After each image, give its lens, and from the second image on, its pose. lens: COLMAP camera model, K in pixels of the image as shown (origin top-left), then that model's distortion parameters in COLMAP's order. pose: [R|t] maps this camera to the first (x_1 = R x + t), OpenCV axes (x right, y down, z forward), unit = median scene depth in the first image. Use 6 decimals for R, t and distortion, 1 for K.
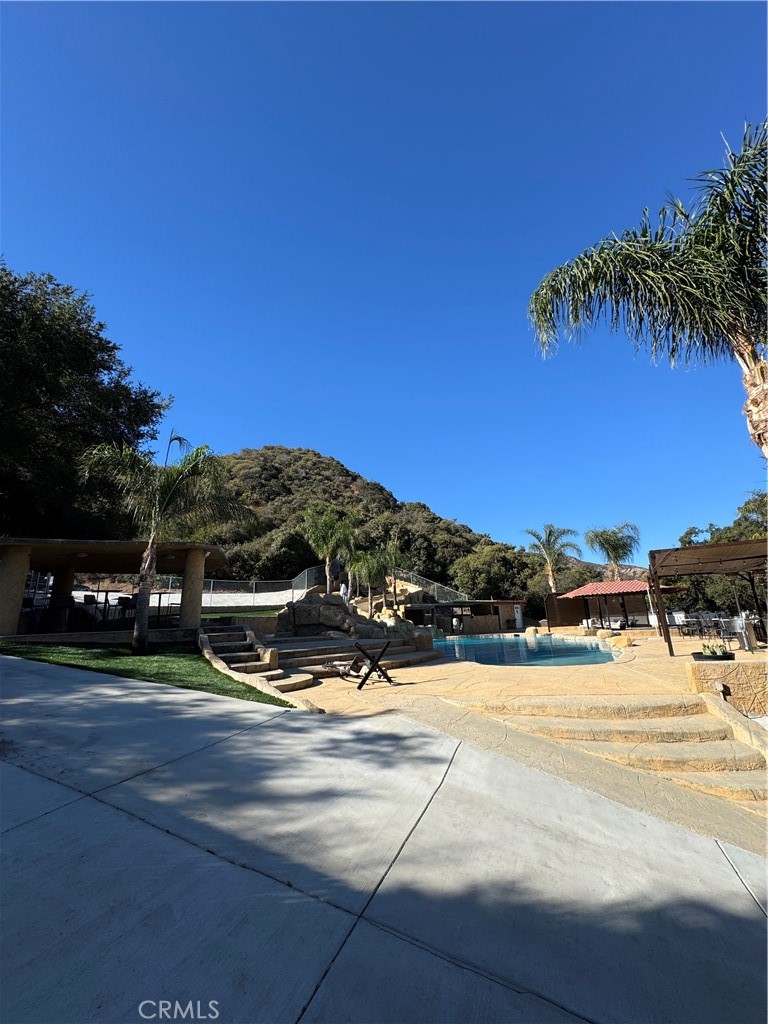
lens RADIAL K [[407.3, 0, 386.6], [0, 407.3, 511.8], [0, 0, 1]] dist [-0.002737, 0.000381]
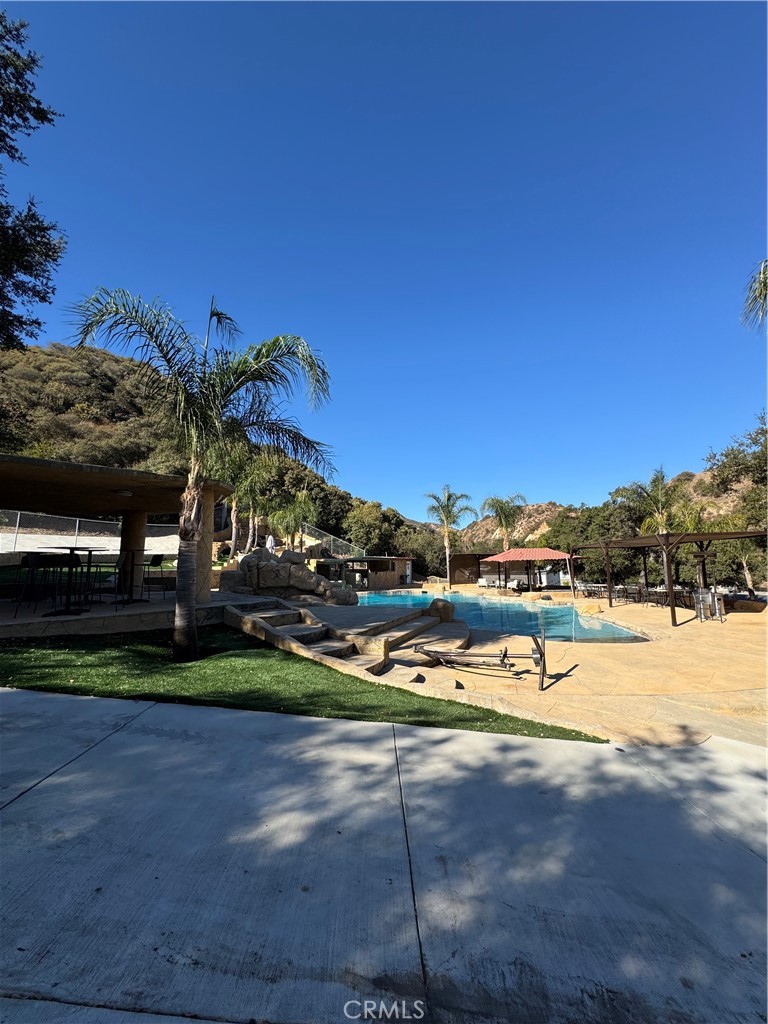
lens RADIAL K [[407.3, 0, 383.1], [0, 407.3, 513.3], [0, 0, 1]] dist [-0.002737, 0.000381]
pose [[0.921594, 0.079128, 0.380005, -0.153950], [-0.127522, 0.986382, 0.103873, 0.007787], [-0.366611, -0.144187, 0.919134, 0.089663]]
